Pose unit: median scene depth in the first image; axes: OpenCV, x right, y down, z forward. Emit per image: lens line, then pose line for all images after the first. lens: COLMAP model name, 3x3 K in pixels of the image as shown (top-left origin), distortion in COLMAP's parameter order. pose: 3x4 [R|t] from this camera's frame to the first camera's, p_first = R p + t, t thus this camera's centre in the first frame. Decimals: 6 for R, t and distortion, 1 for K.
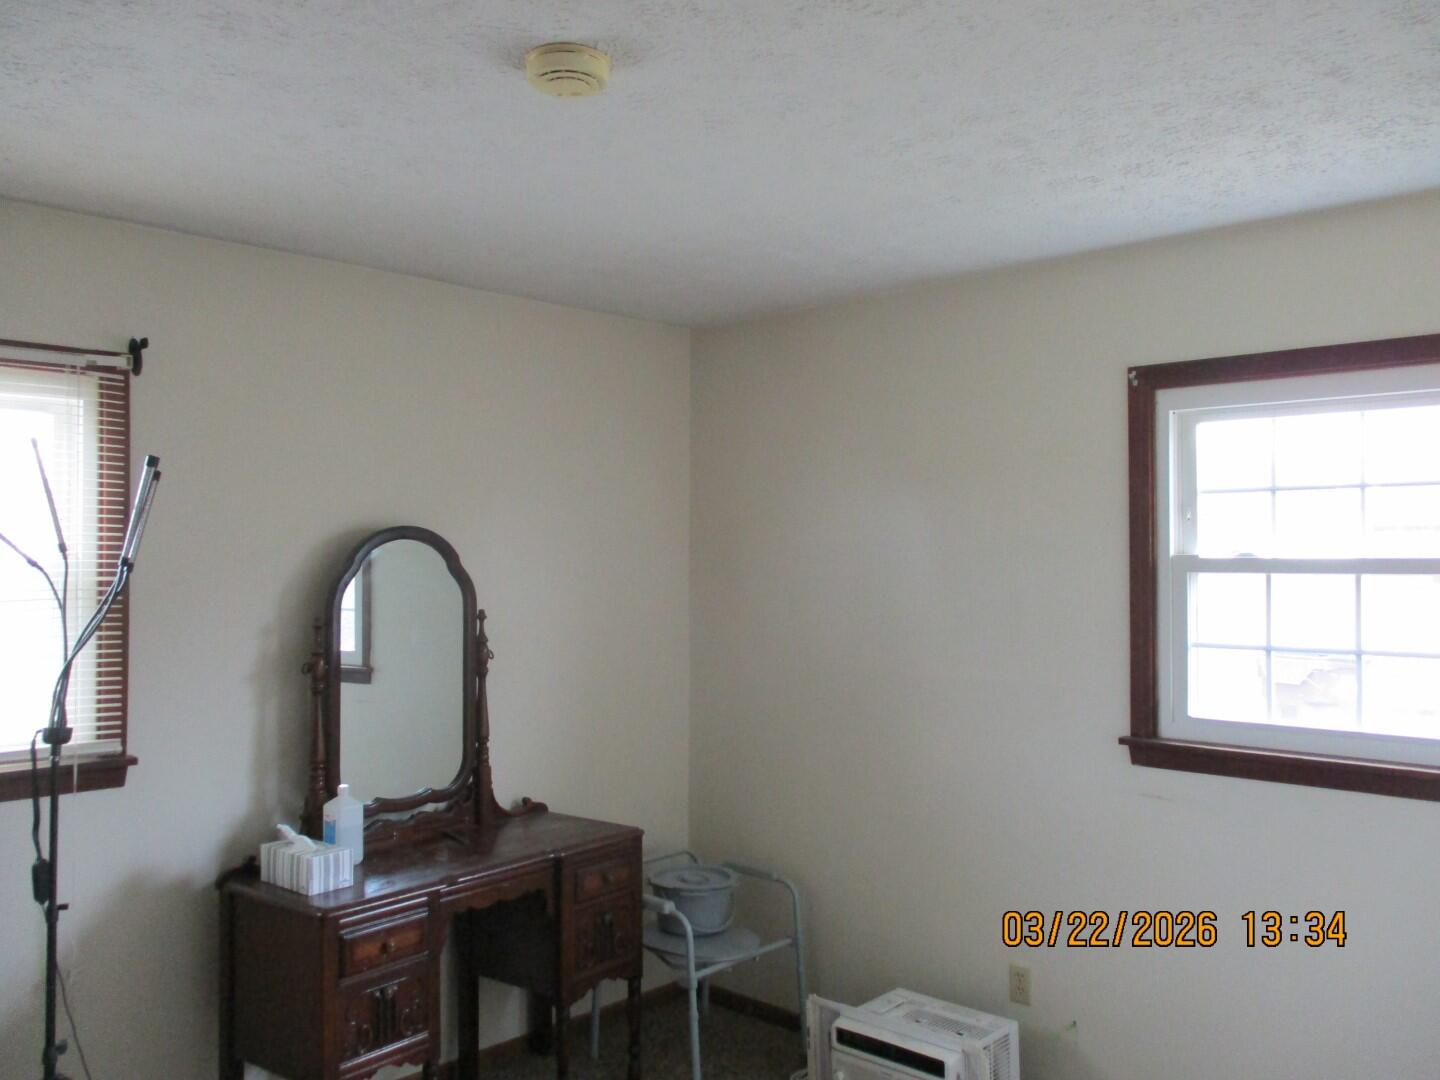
lens RADIAL K [[1207.2, 0, 720.0], [0, 1207.2, 540.0], [0, 0, 1]] dist [-0.016460, 0.028037]
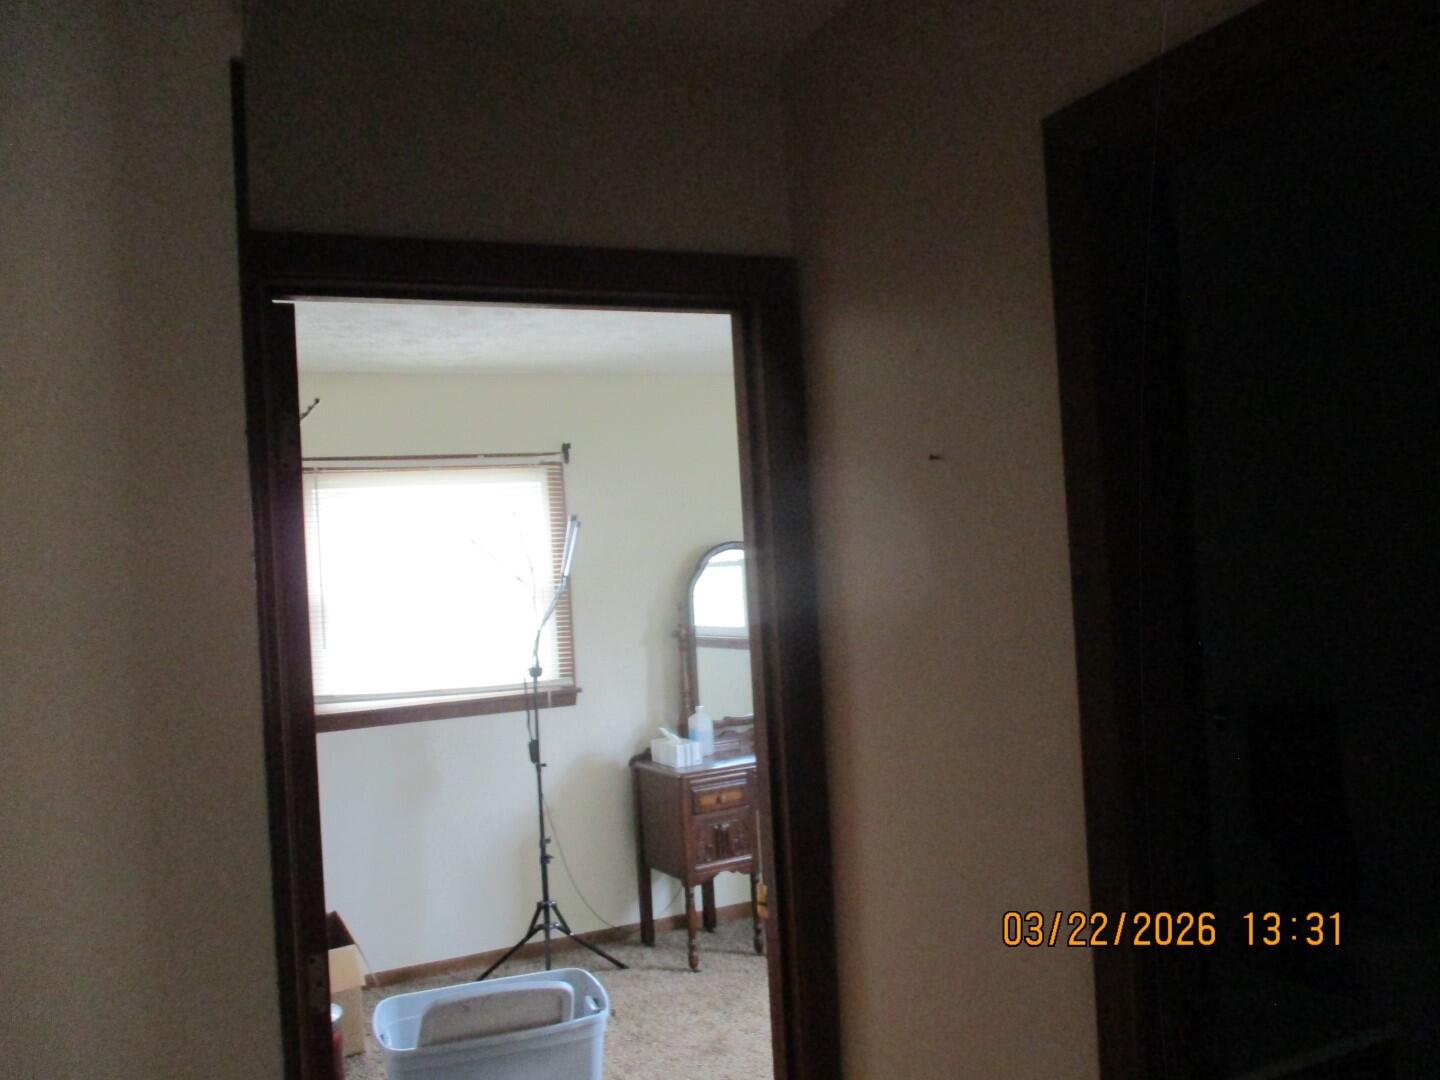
lens RADIAL K [[1207.2, 0, 720.0], [0, 1207.2, 540.0], [0, 0, 1]] dist [-0.016460, 0.028037]
pose [[0.924696, -0.057627, -0.376319, 0.360888], [0.064416, 0.997908, 0.005472, -0.026229], [0.375217, -0.029301, 0.926474, -0.515871]]
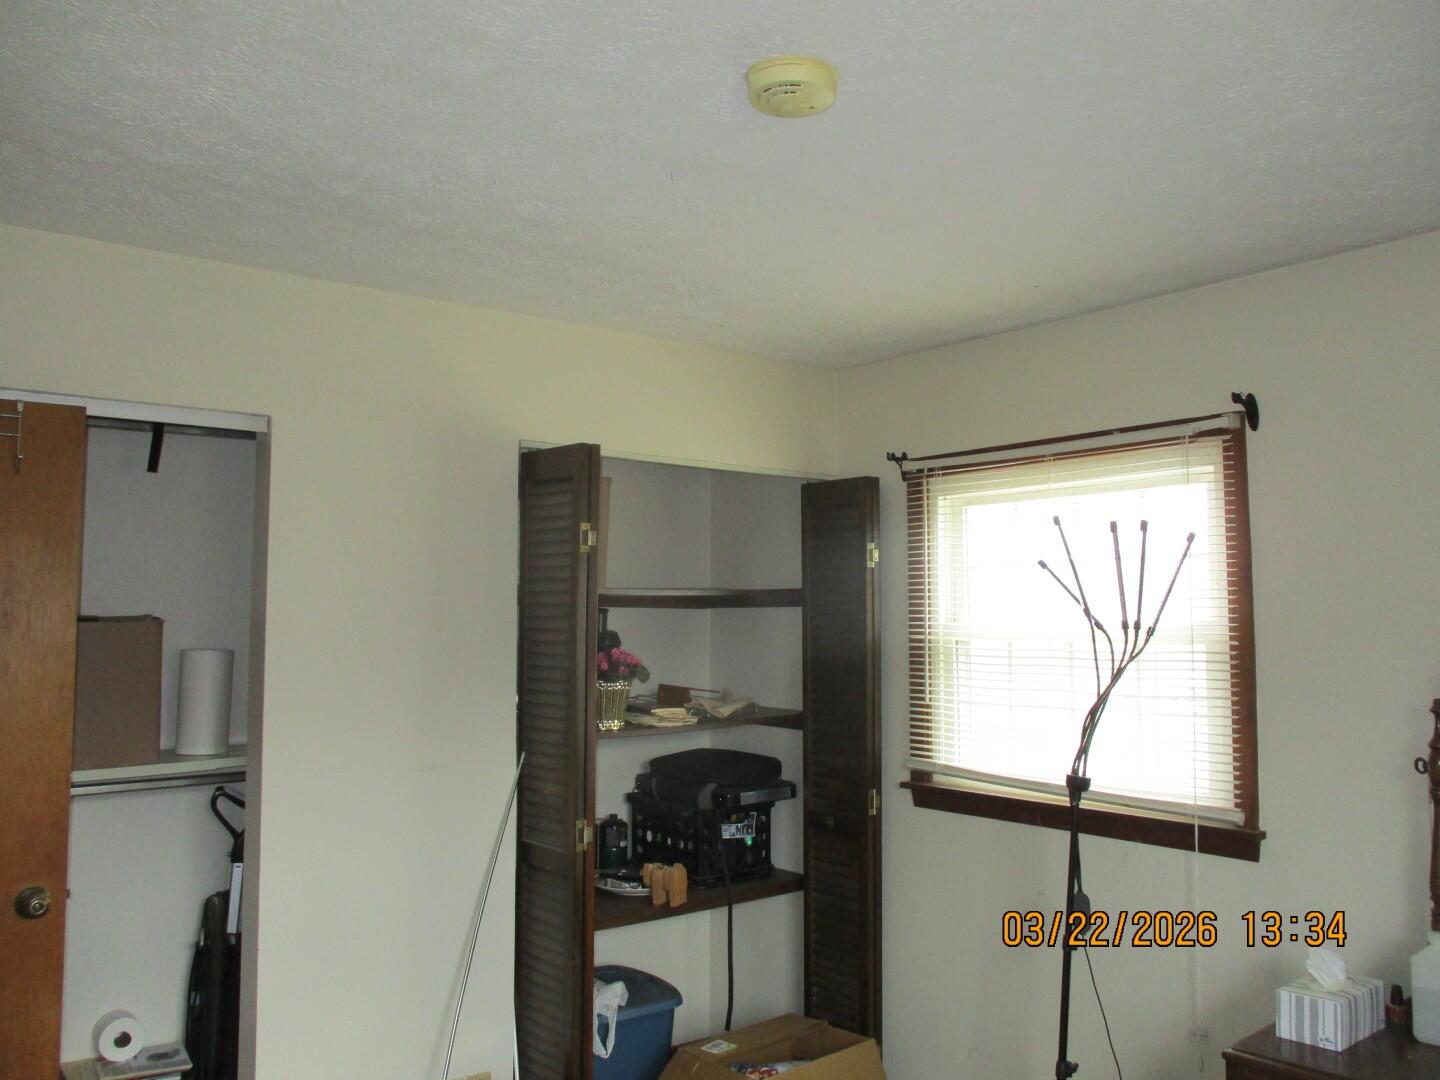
lens RADIAL K [[1207.2, 0, 720.0], [0, 1207.2, 540.0], [0, 0, 1]] dist [-0.016460, 0.028037]
pose [[-0.174609, -0.064885, -0.982498, 0.539599], [0.017475, 0.997465, -0.068979, 0.009330], [0.984483, -0.029214, -0.173033, 0.765536]]
